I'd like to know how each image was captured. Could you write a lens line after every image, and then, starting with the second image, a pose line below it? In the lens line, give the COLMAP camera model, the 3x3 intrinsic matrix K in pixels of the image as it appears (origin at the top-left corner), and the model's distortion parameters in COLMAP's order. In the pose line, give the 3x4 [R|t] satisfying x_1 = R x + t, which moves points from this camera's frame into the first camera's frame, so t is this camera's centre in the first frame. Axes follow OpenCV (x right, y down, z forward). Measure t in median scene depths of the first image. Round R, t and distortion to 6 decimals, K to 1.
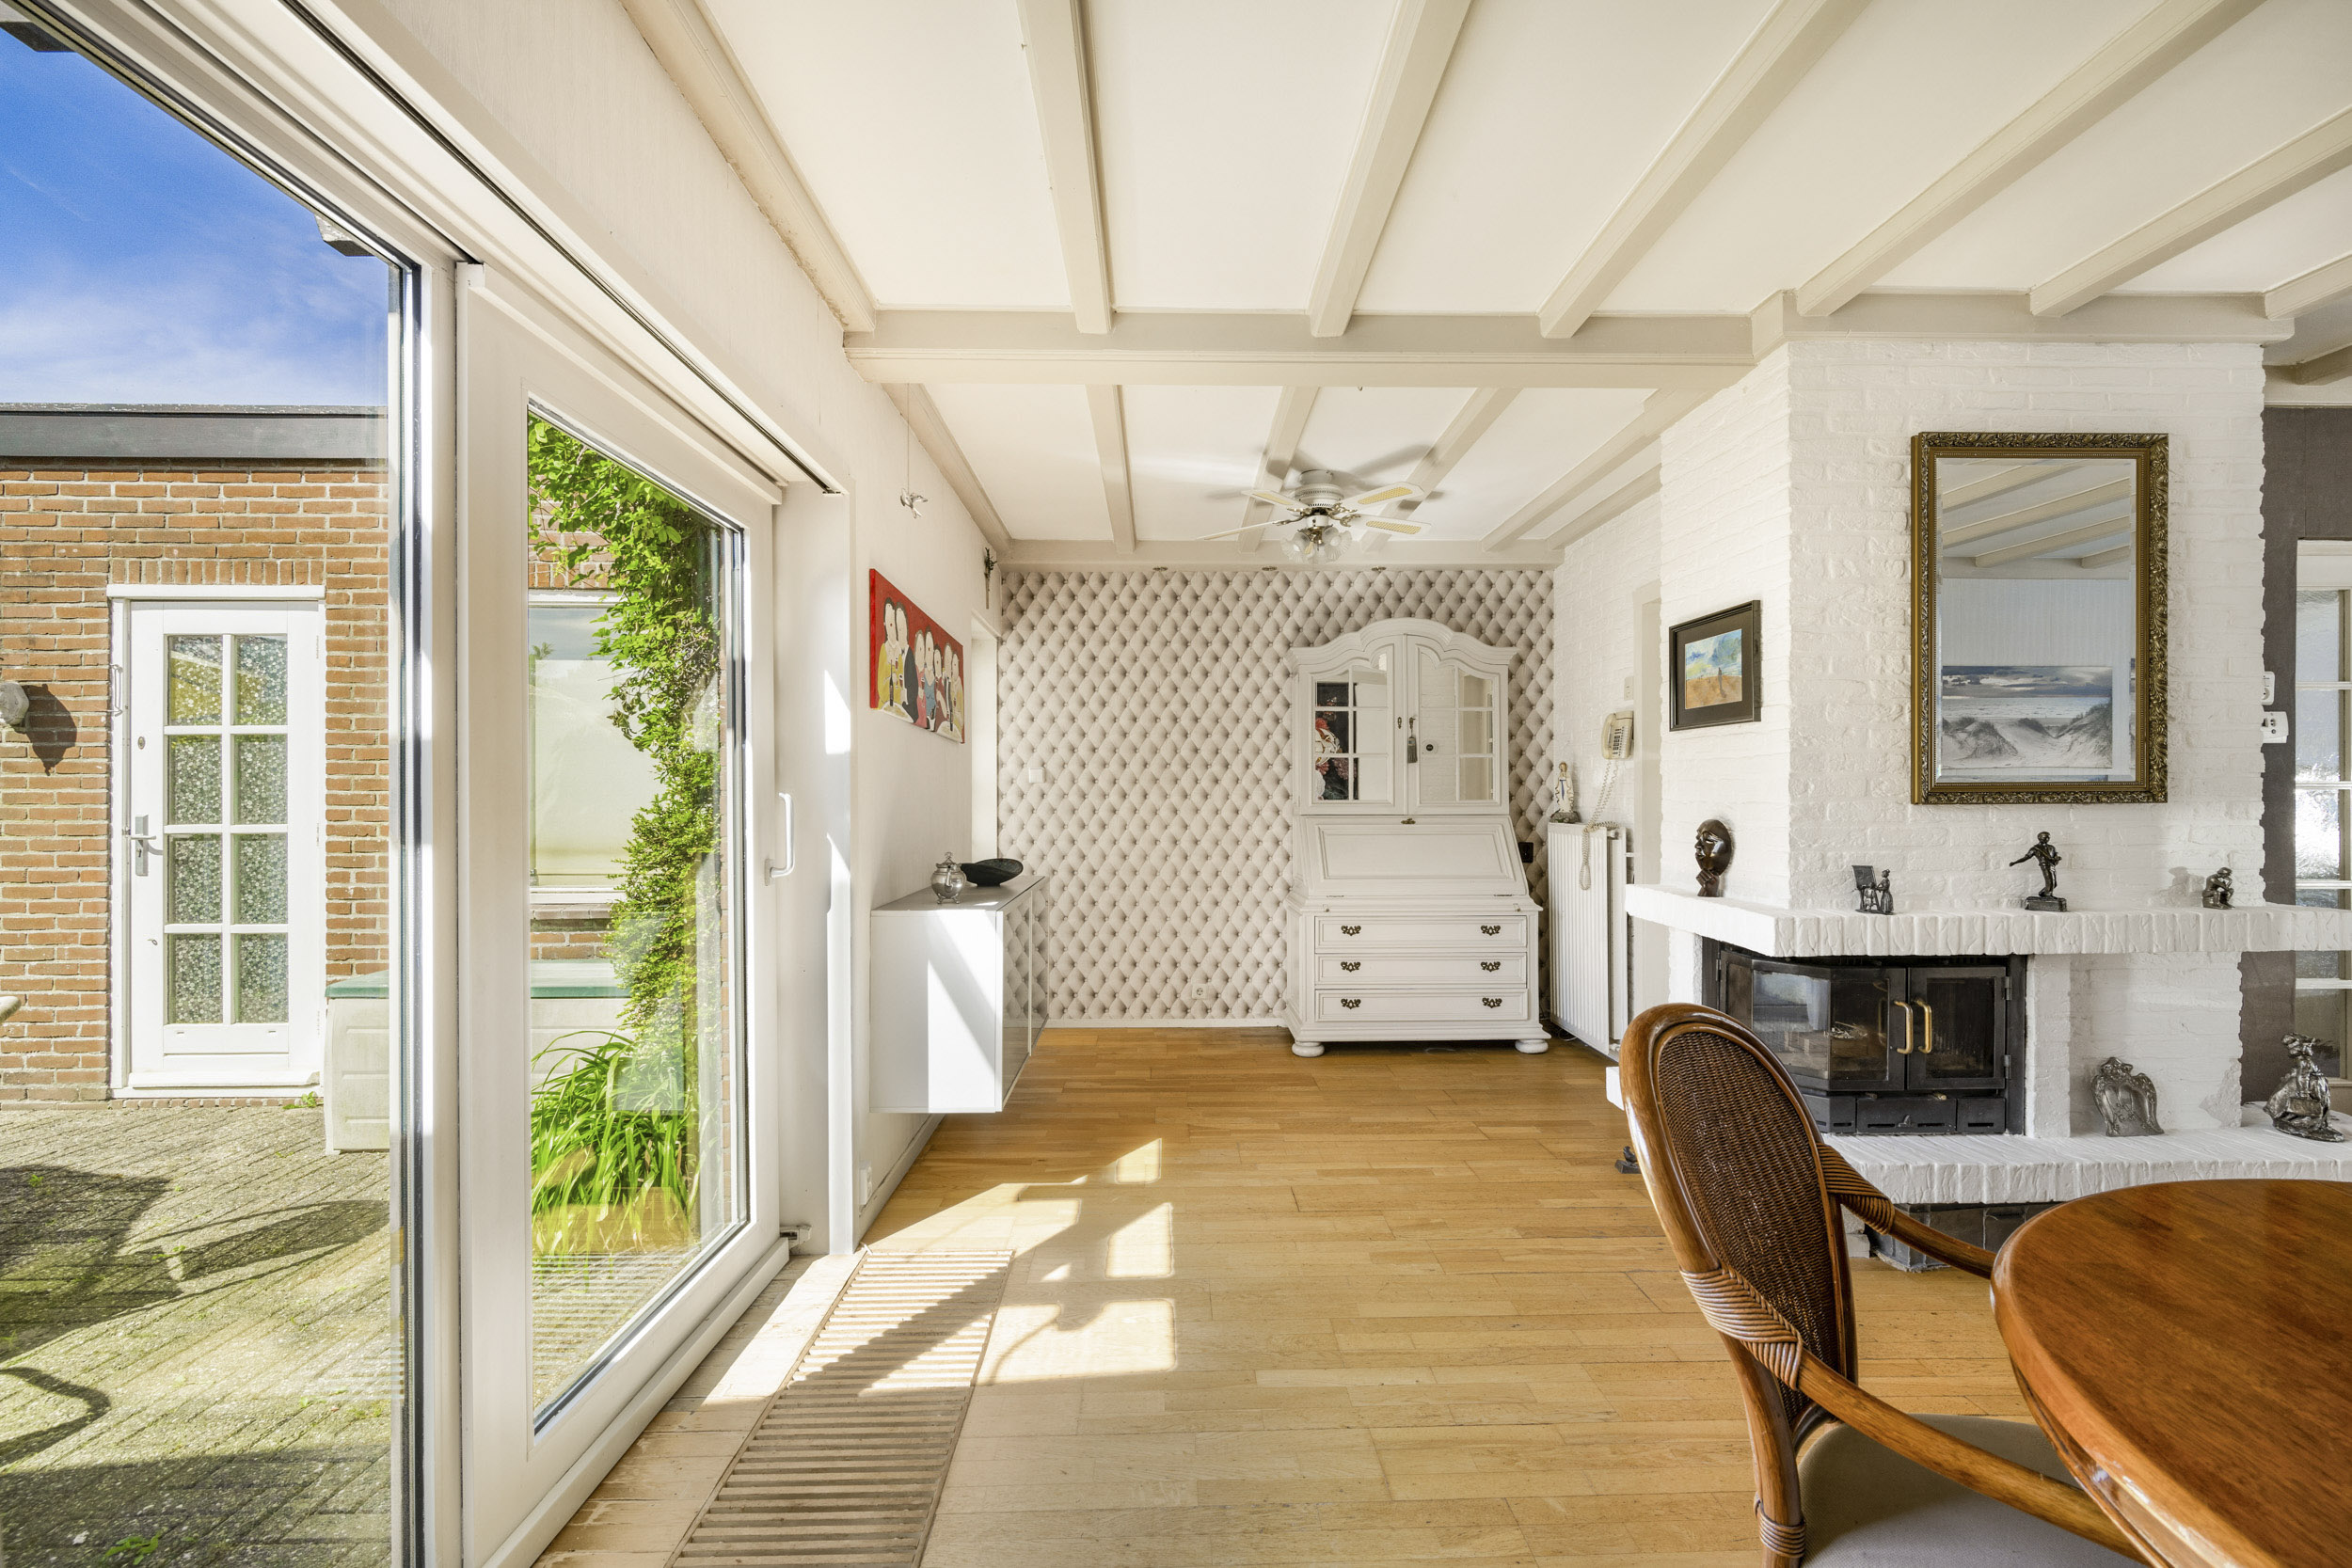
lens RADIAL K [[965.2, 0, 1181.3], [0, 965.2, 787.4], [0, 0, 1]] dist [-0.002904, -0.000241]
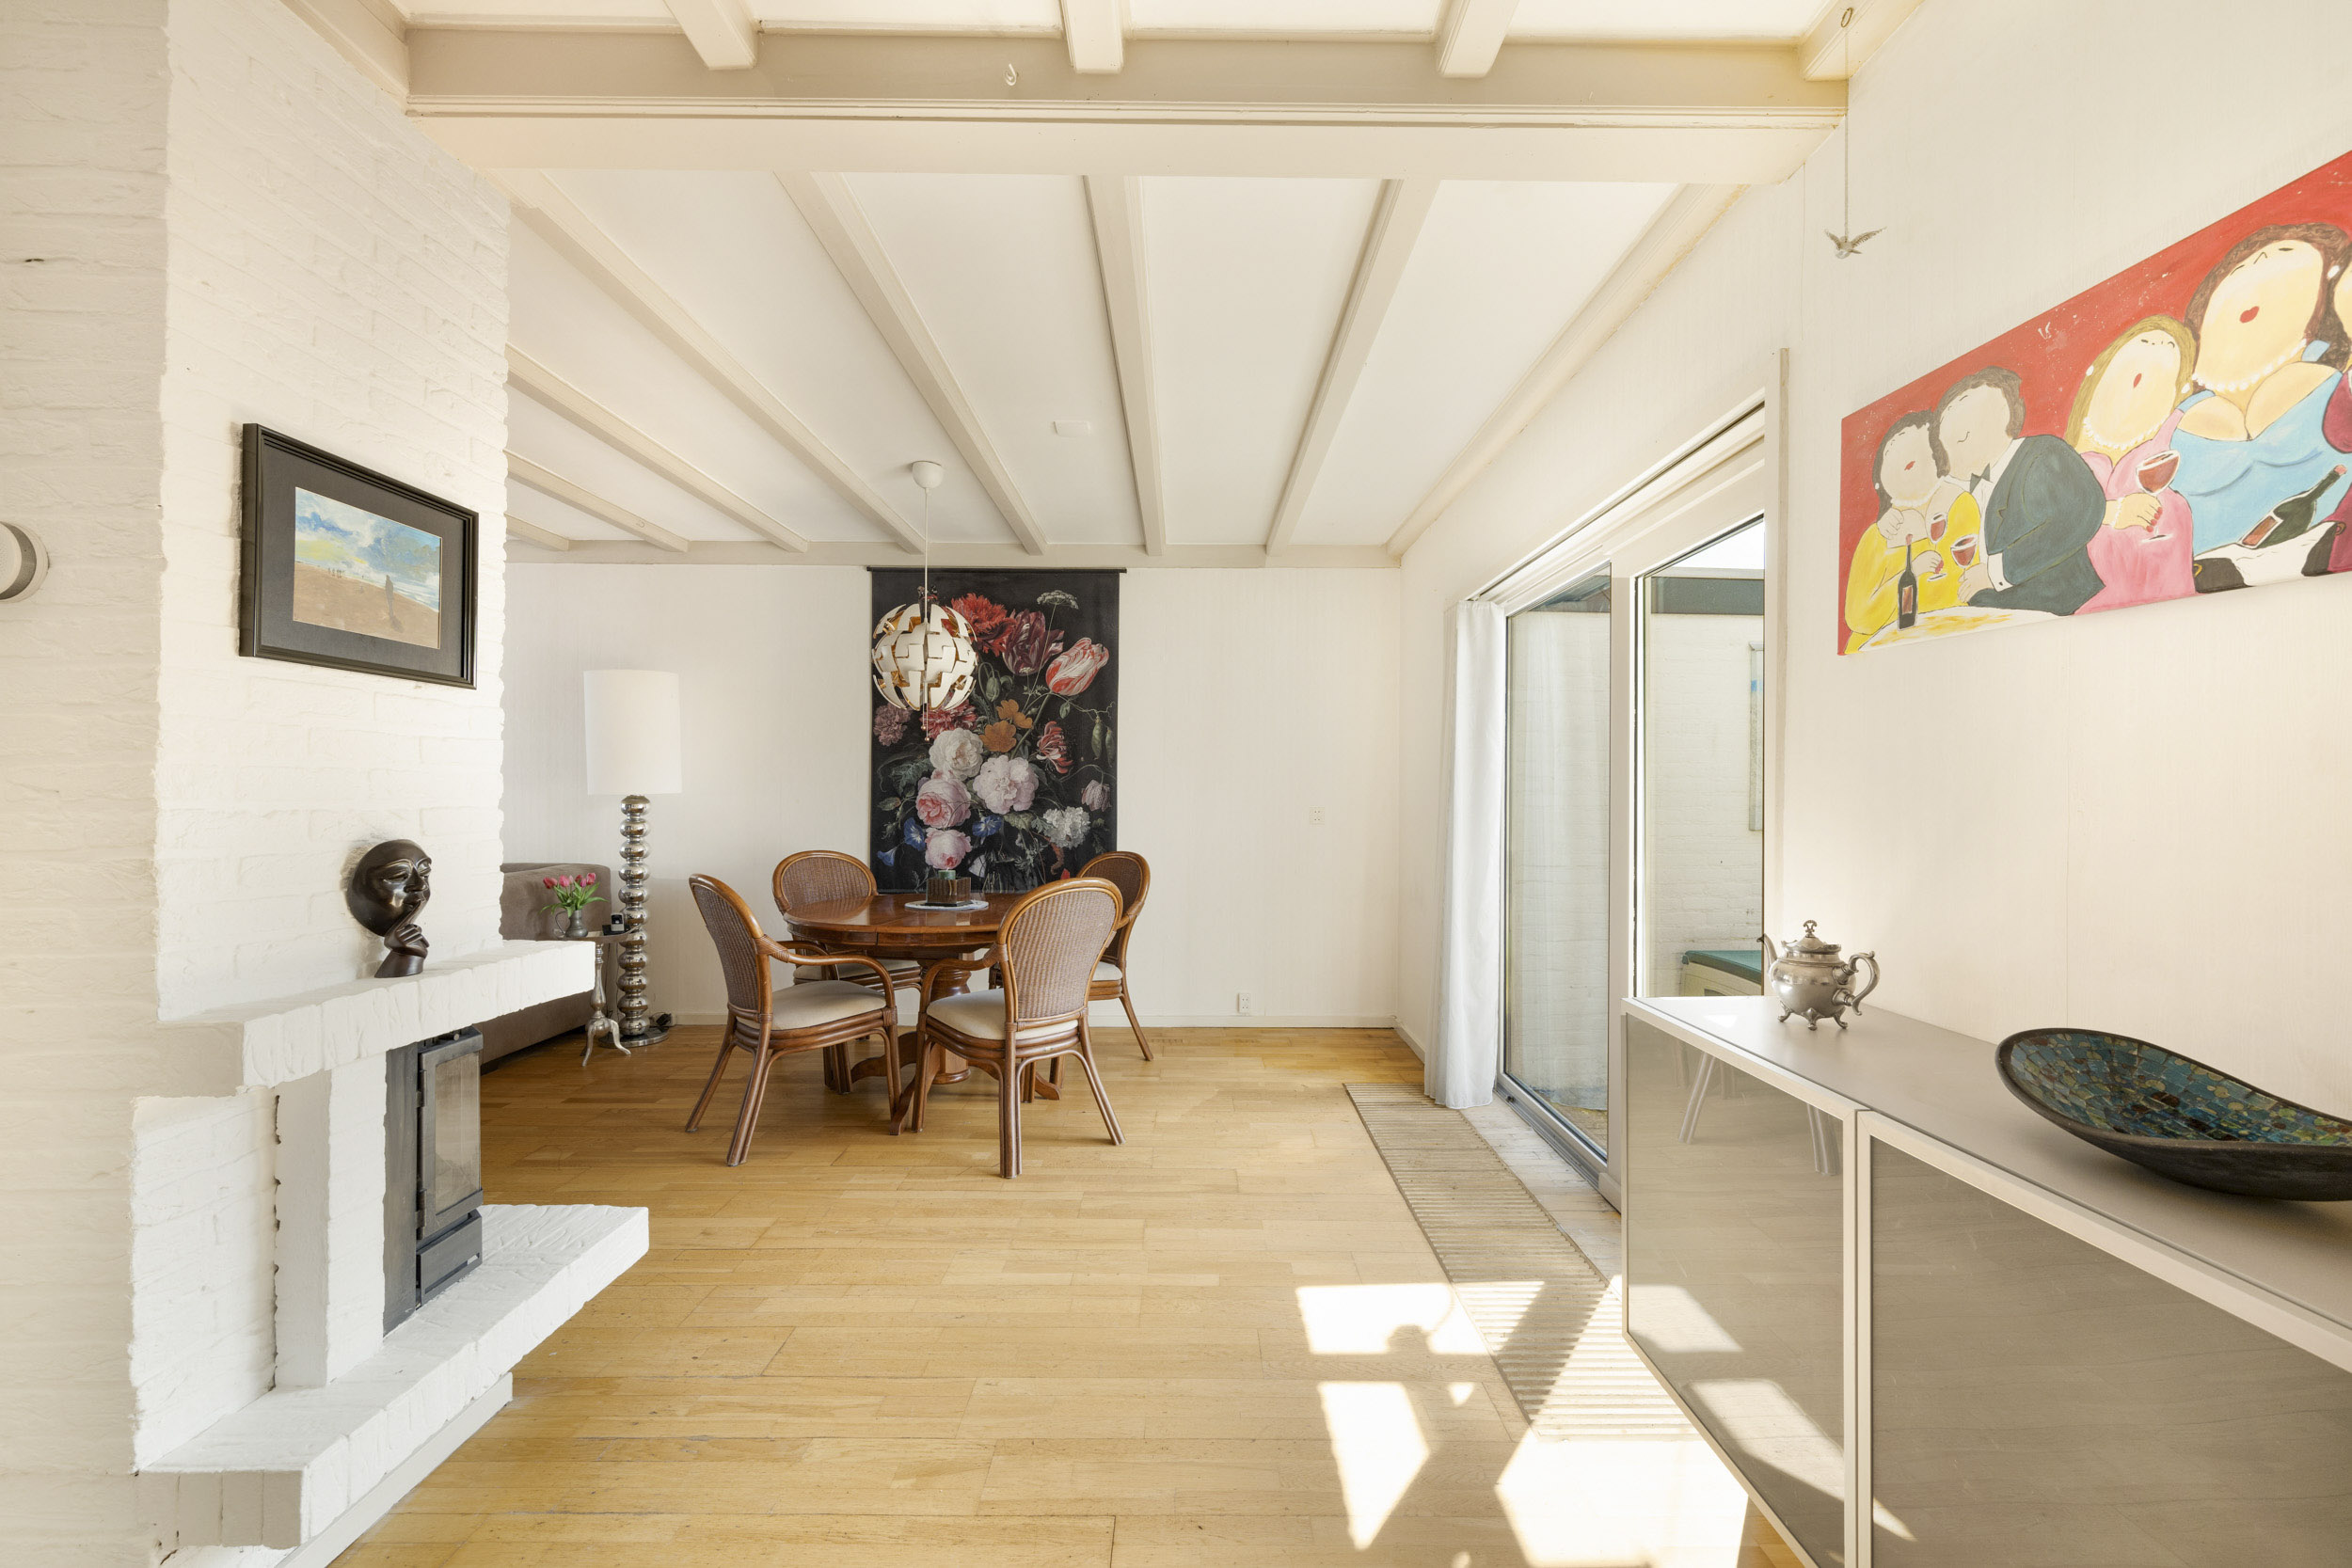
lens RADIAL K [[965.2, 0, 1173.9], [0, 965.2, 784.6], [0, 0, 1]] dist [-0.002904, -0.000241]
pose [[-0.999842, 0.001207, 0.017744, 0.084491], [0.001098, 0.999981, -0.006137, 0.003952], [-0.017751, -0.006117, -0.999824, 1.613479]]
